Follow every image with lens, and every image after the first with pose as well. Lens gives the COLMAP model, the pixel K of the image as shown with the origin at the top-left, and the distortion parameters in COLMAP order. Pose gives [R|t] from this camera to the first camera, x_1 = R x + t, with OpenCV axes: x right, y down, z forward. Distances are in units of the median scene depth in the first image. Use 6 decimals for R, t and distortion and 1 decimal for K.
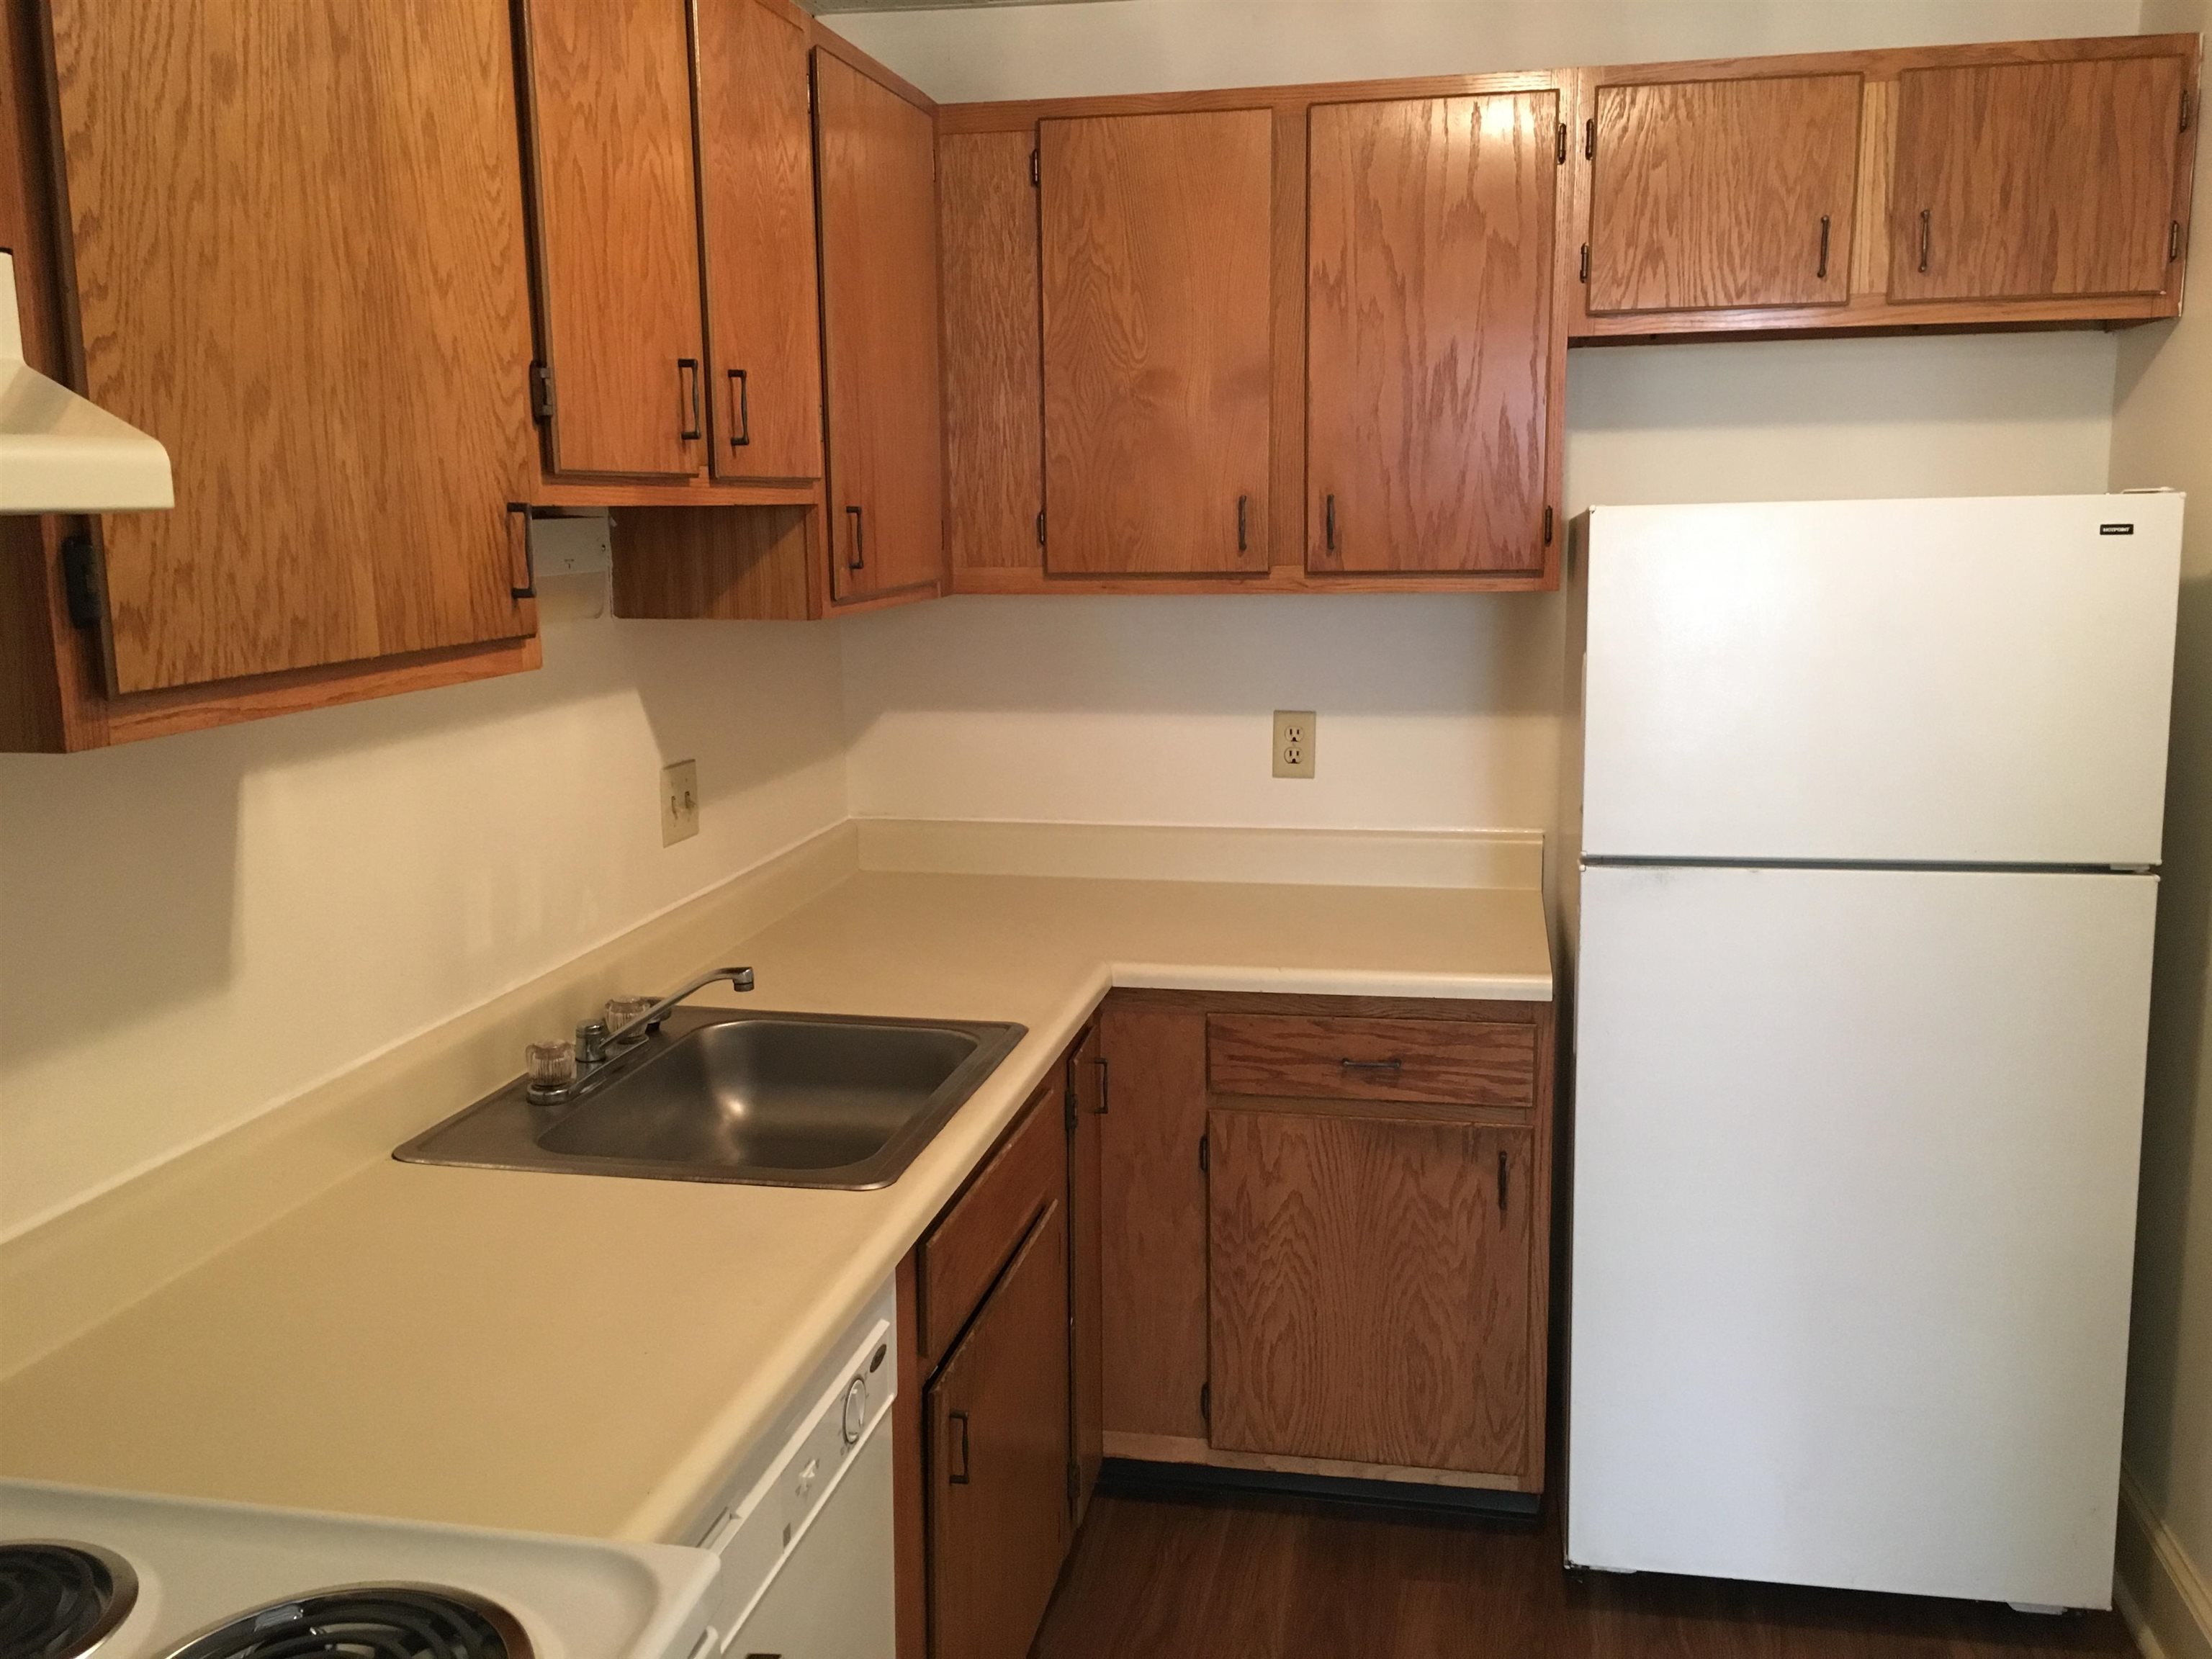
lens RADIAL K [[1889.0, 0, 1110.6], [0, 1889.0, 829.3], [0, 0, 1]] dist [0.087106, -0.118717]
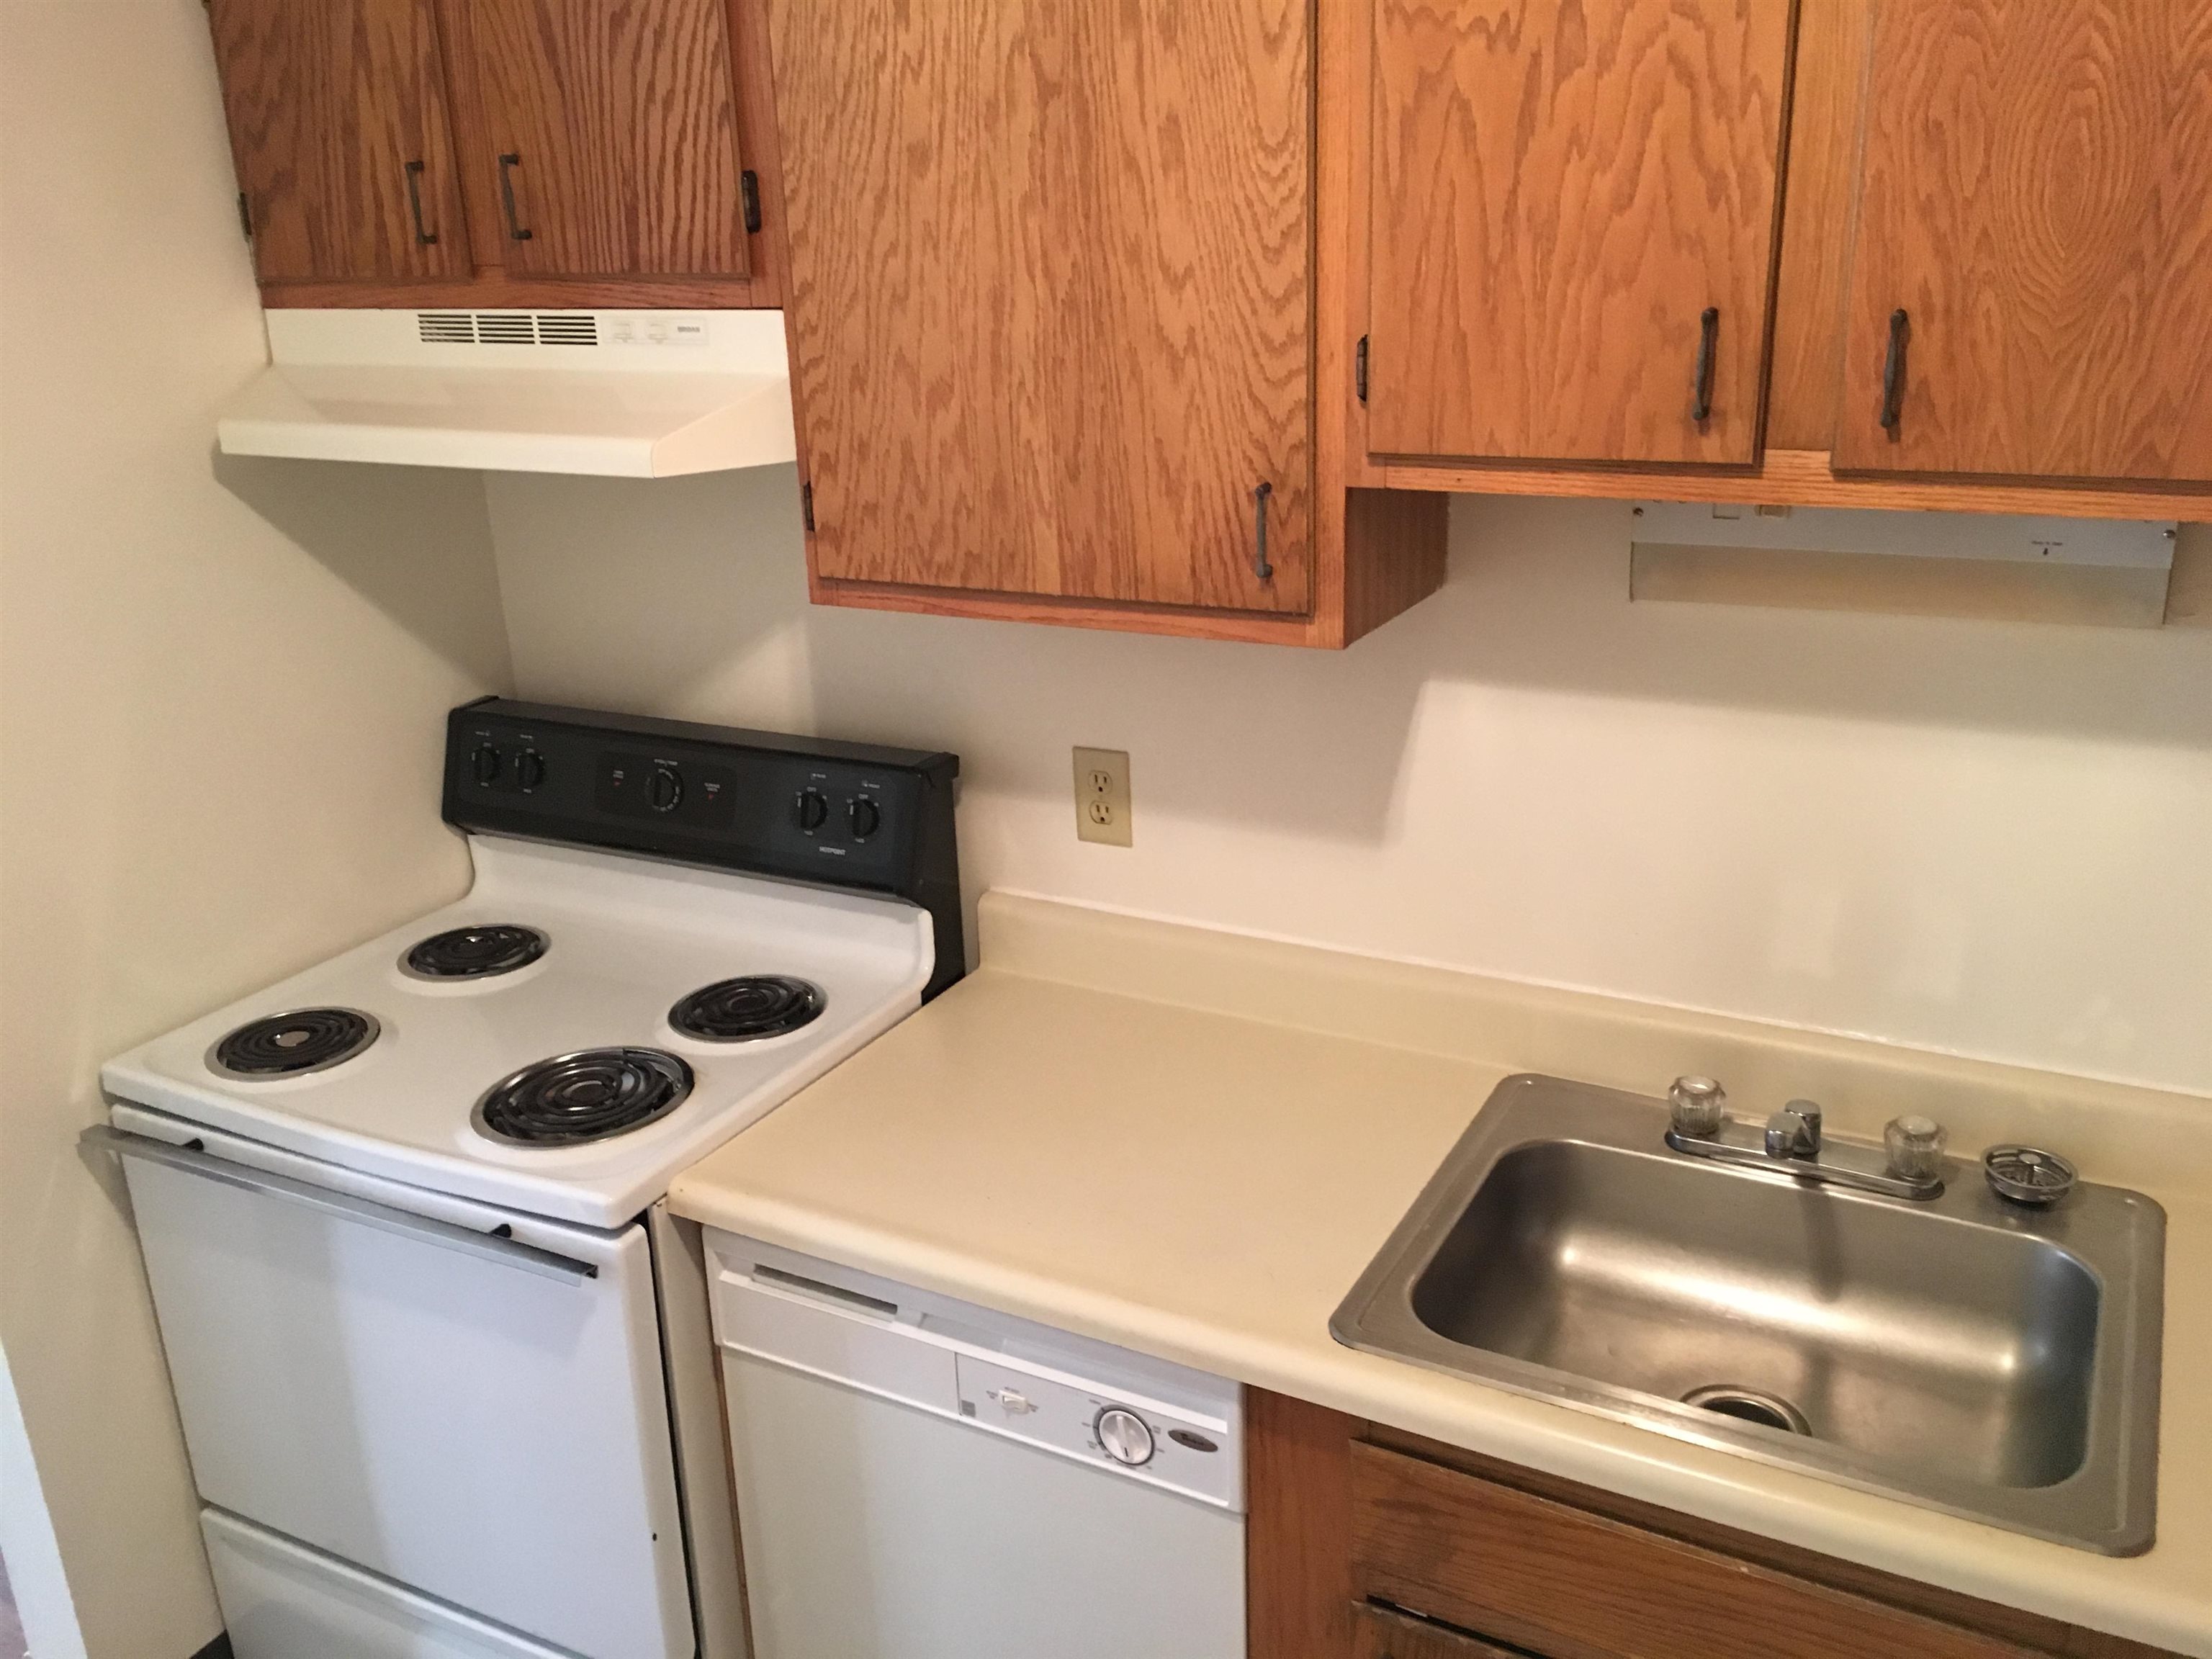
lens RADIAL K [[1889.0, 0, 1110.6], [0, 1889.0, 829.3], [0, 0, 1]] dist [0.087106, -0.118717]
pose [[-0.291005, 0.340227, -0.894182, 0.808280], [-0.122195, 0.913759, 0.387444, -0.457406], [0.948886, 0.222012, -0.224334, 1.413740]]
